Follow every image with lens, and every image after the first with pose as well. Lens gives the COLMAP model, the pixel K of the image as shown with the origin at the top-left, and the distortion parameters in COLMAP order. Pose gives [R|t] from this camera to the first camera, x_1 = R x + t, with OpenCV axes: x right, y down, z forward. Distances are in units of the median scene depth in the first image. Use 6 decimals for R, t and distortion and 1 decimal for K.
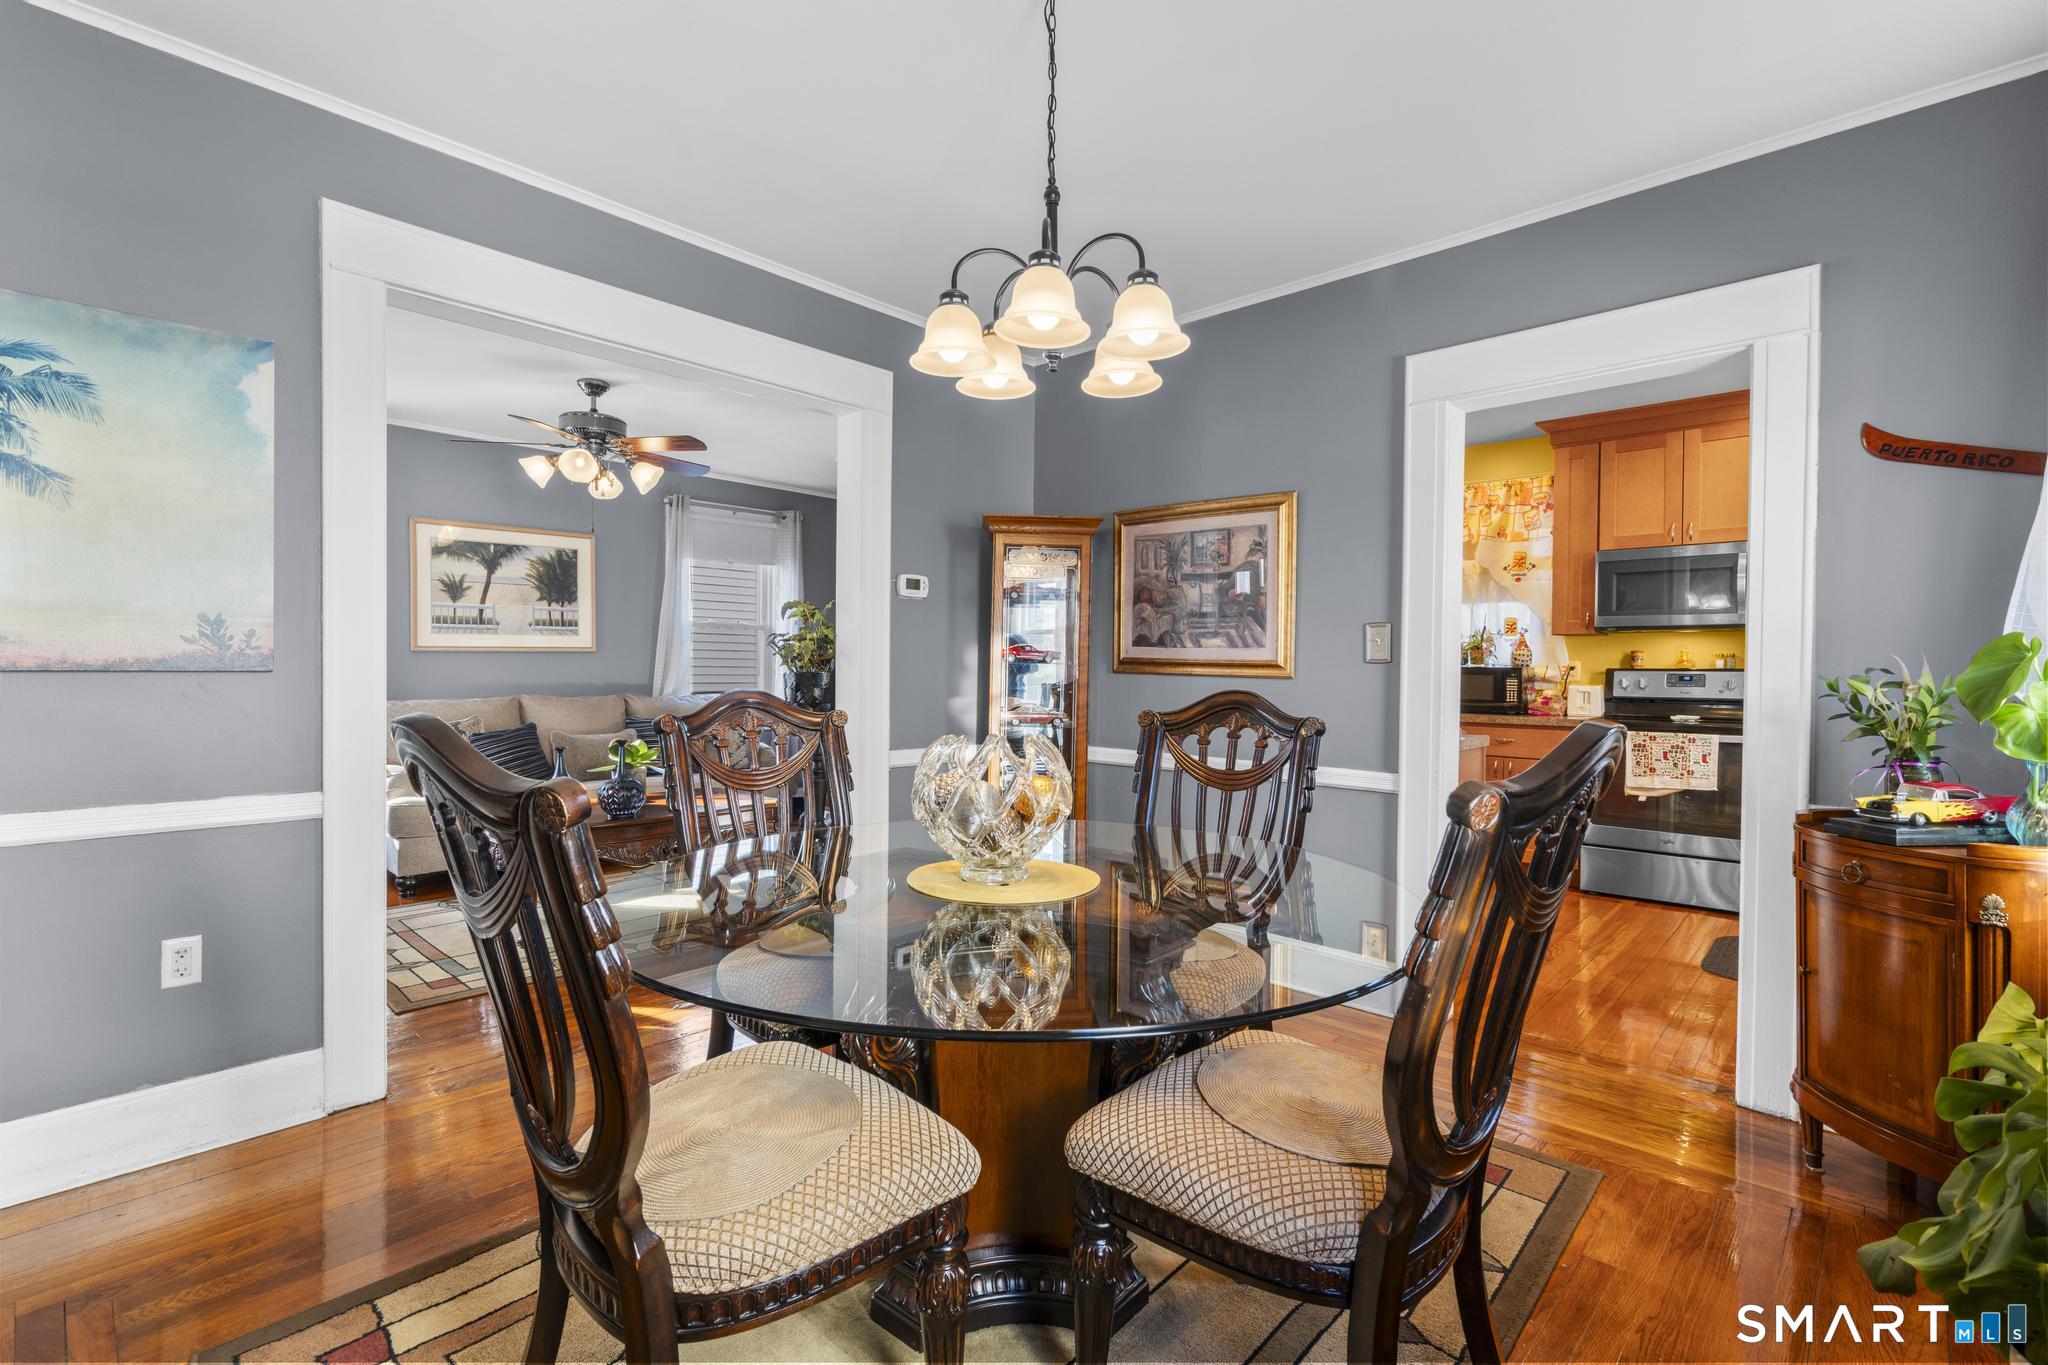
lens RADIAL K [[919.4, 0, 1025.0], [0, 919.4, 677.9], [0, 0, 1]] dist [0.001402, -0.000039]
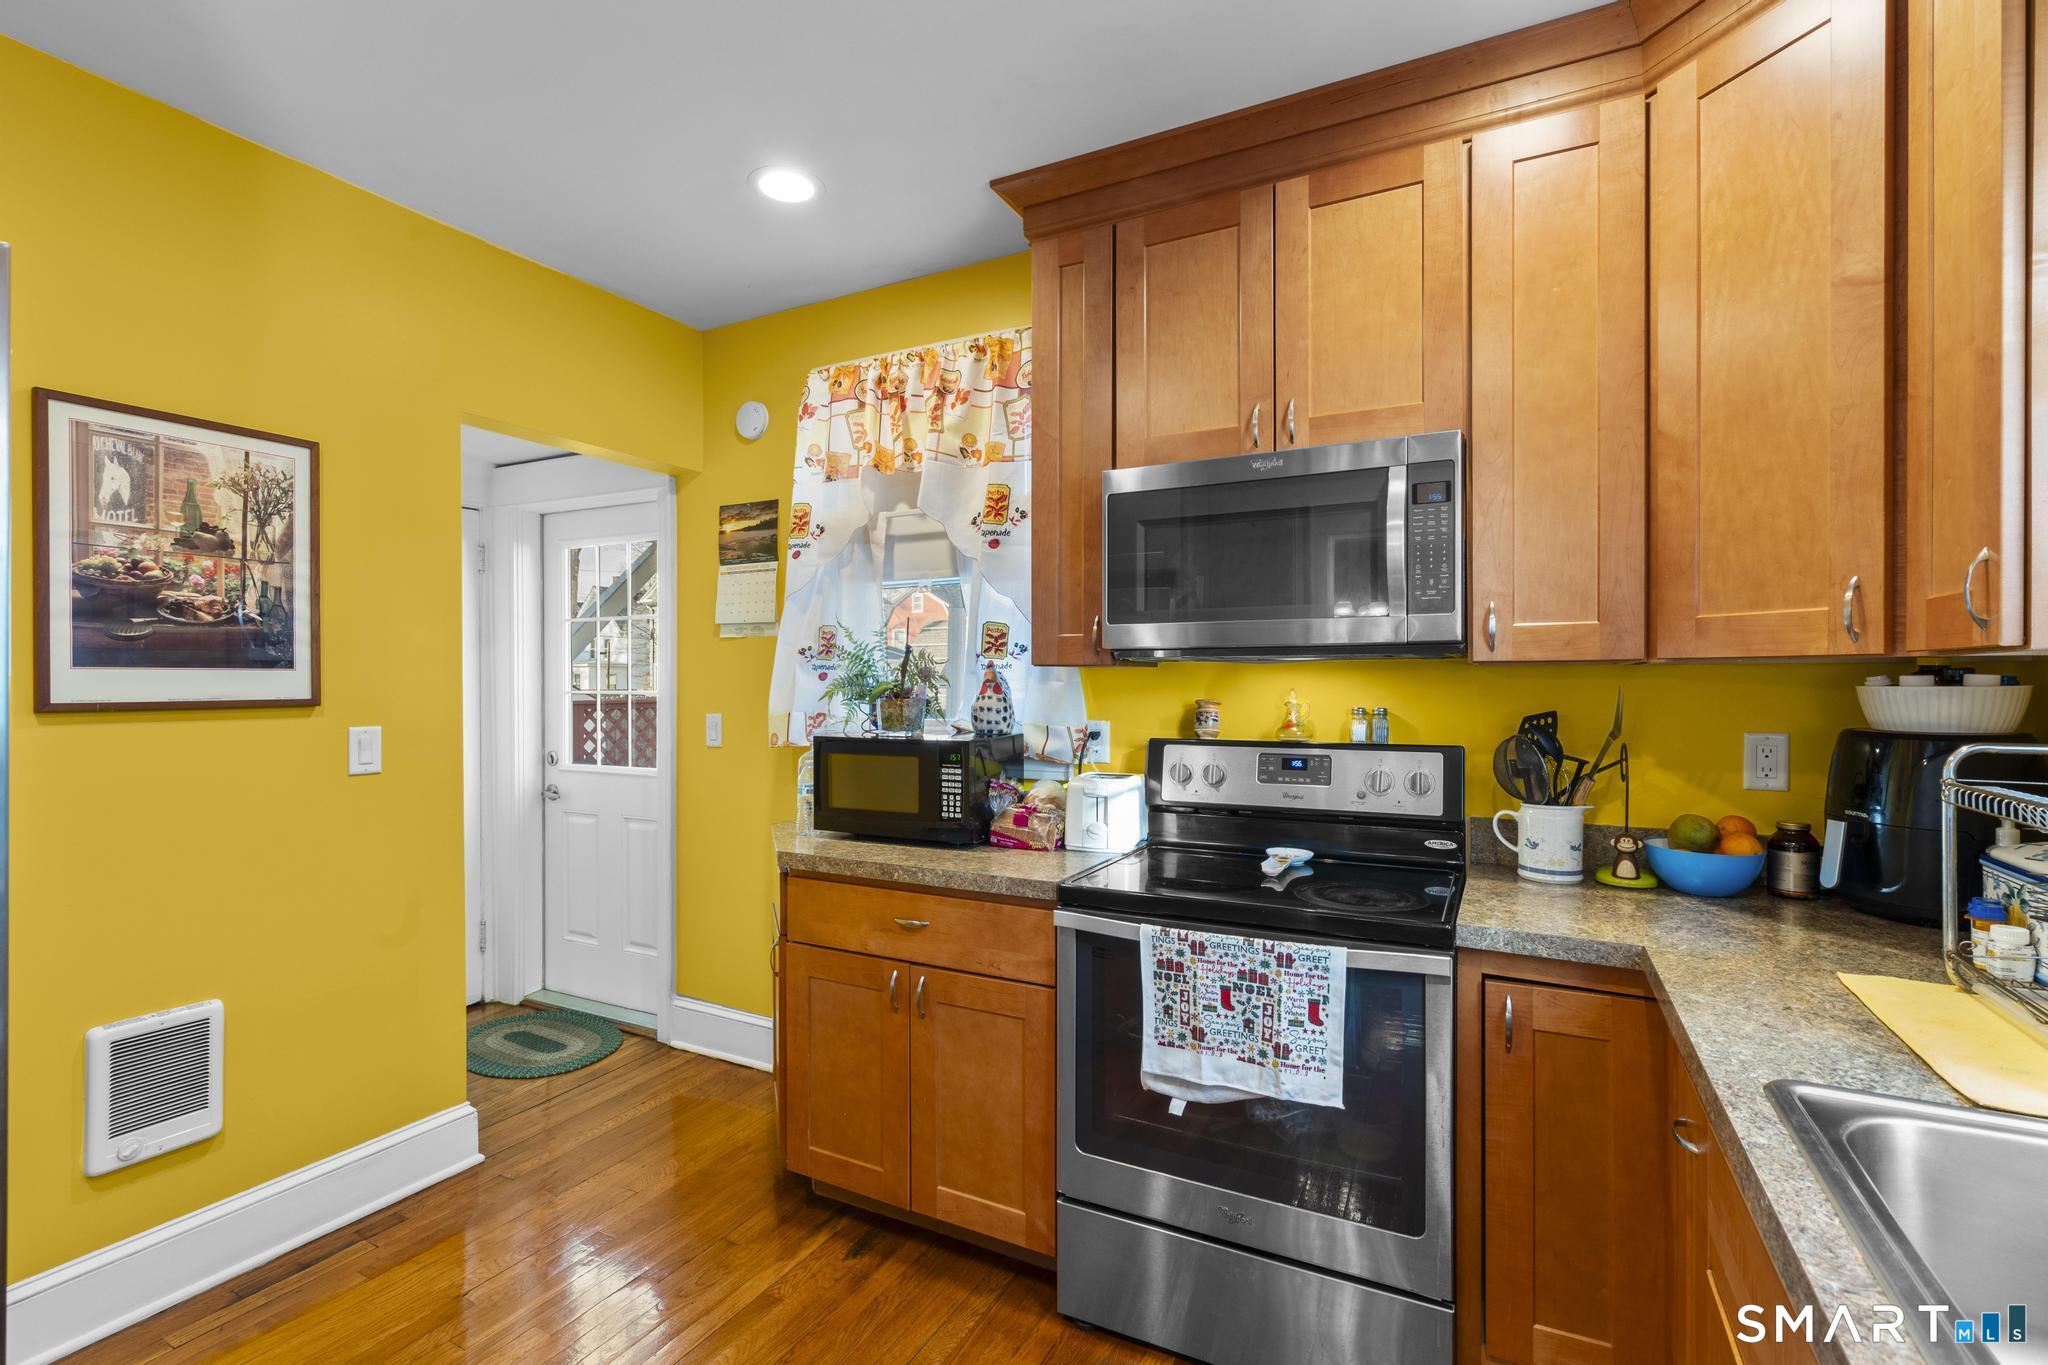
lens RADIAL K [[919.4, 0, 1027.4], [0, 919.4, 682.5], [0, 0, 1]] dist [0.001402, -0.000039]
pose [[0.966436, -0.009674, 0.256724, 0.462214], [0.012931, 0.999856, -0.011002, -0.034350], [-0.256581, 0.013952, 0.966422, 0.581870]]
